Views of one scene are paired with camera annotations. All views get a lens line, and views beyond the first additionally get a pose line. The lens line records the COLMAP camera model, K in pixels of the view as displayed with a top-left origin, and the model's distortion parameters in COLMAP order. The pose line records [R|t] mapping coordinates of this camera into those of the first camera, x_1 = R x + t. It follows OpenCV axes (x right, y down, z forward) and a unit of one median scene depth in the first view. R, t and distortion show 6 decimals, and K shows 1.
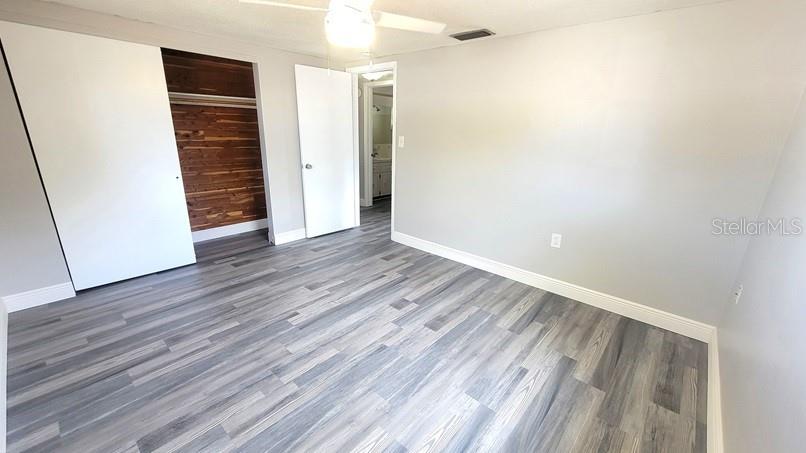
lens RADIAL K [[329.0, 0, 401.3], [0, 329.0, 230.2], [0, 0, 1]] dist [0.002130, 0.000214]
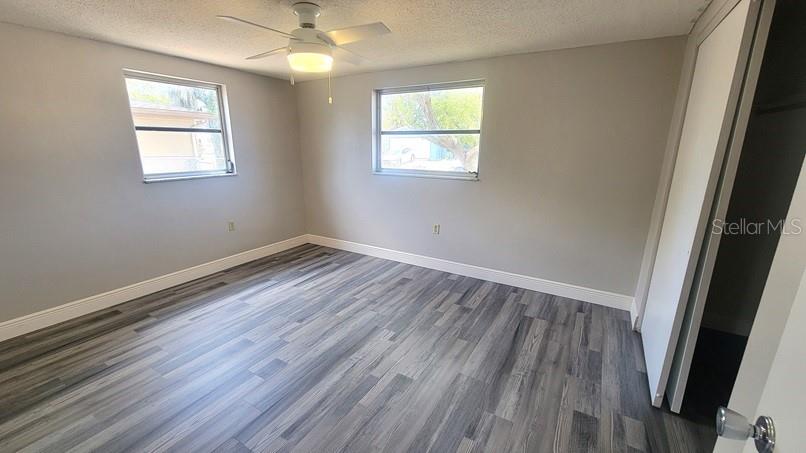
lens RADIAL K [[329.0, 0, 401.3], [0, 329.0, 230.2], [0, 0, 1]] dist [0.002130, 0.000214]
pose [[-0.982332, 0.013726, -0.186644, -0.202610], [-0.086161, 0.852155, 0.516147, -0.600856], [0.166134, 0.523109, -0.835916, 1.923470]]
